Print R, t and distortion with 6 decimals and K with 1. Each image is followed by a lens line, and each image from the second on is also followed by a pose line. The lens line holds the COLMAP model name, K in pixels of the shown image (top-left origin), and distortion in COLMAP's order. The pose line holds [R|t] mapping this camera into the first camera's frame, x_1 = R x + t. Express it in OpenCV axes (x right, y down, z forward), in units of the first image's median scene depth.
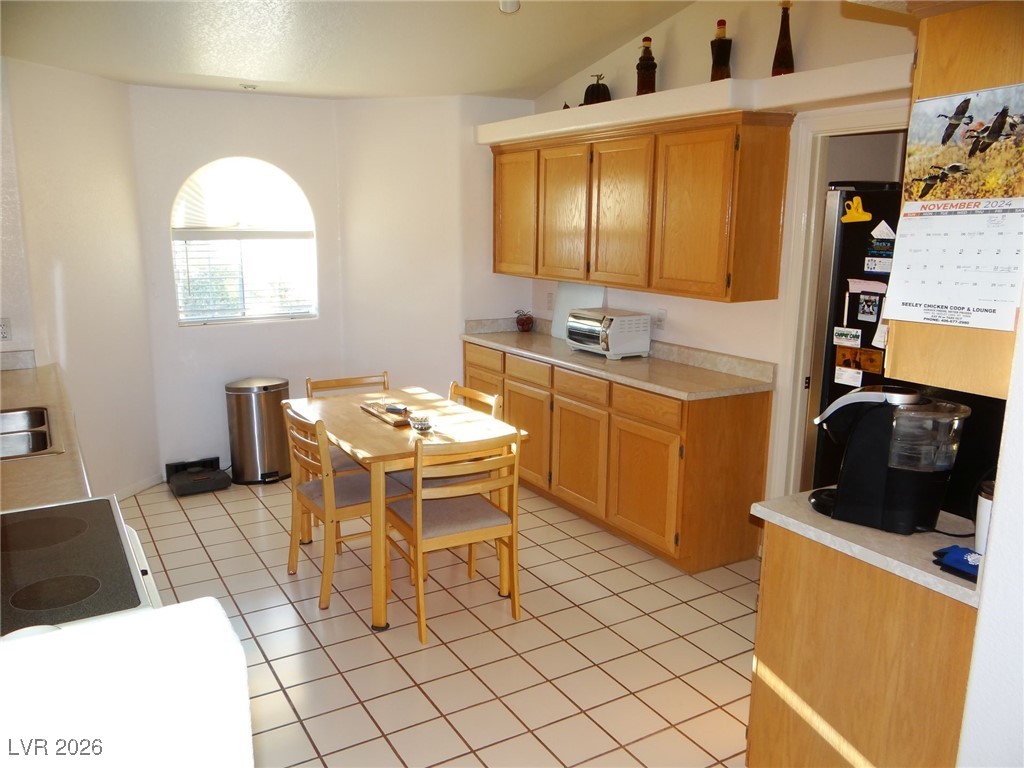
lens RADIAL K [[809.1, 0, 509.8], [0, 809.1, 378.5], [0, 0, 1]] dist [-0.000729, 0.002147]
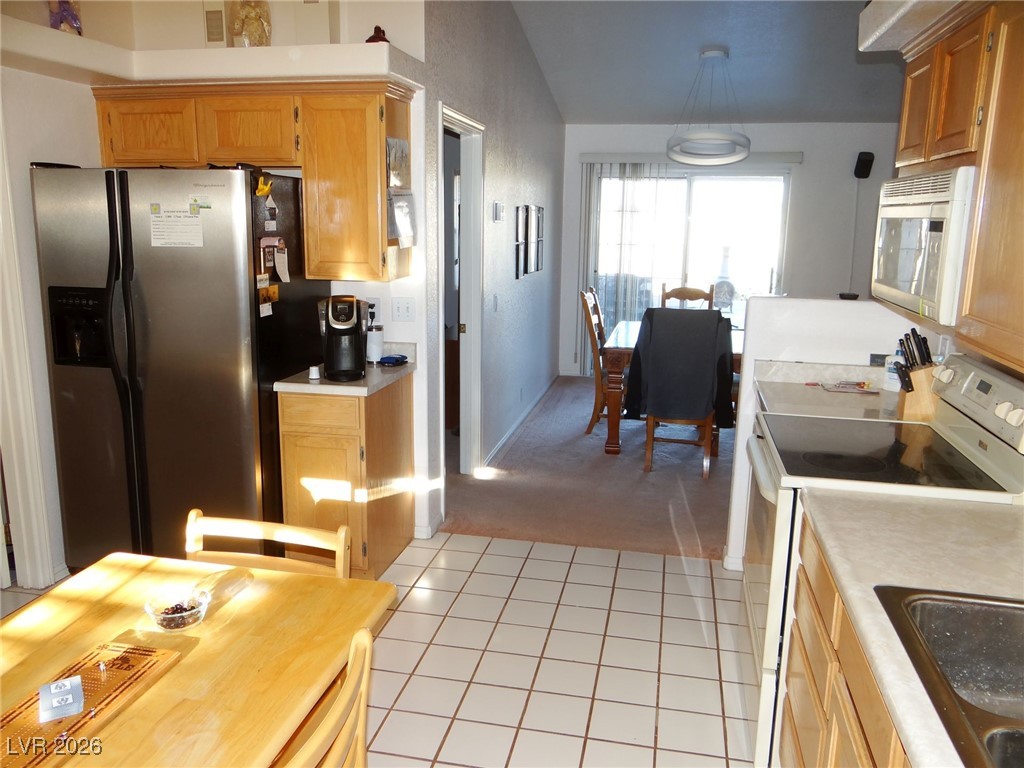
lens RADIAL K [[809.1, 0, 510.7], [0, 809.1, 382.5], [0, 0, 1]] dist [-0.000729, 0.002147]
pose [[-0.743403, -0.149376, 0.651950, -0.783396], [0.118458, 0.929927, 0.348142, -0.309259], [-0.658270, 0.336038, -0.673616, 1.661768]]
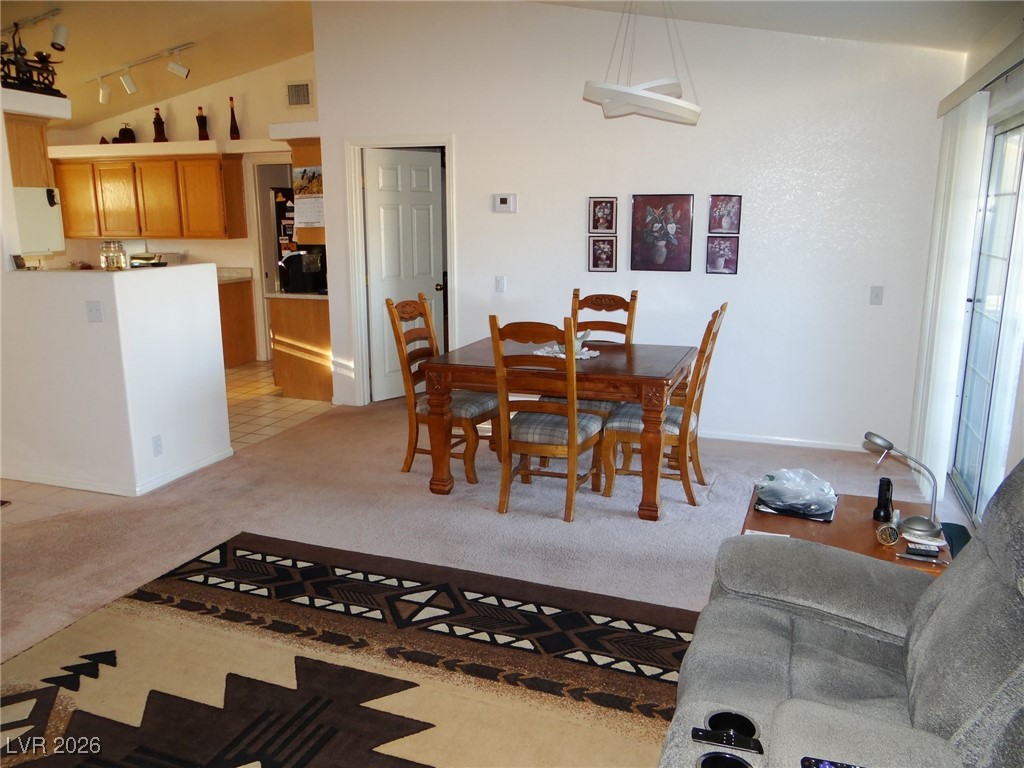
lens RADIAL K [[809.1, 0, 509.1], [0, 809.1, 383.4], [0, 0, 1]] dist [-0.000729, 0.002147]
pose [[0.765644, -0.153646, 0.624645, -0.877926], [0.139507, 0.987605, 0.071927, 0.366284], [-0.627954, 0.032072, 0.777589, -1.794579]]
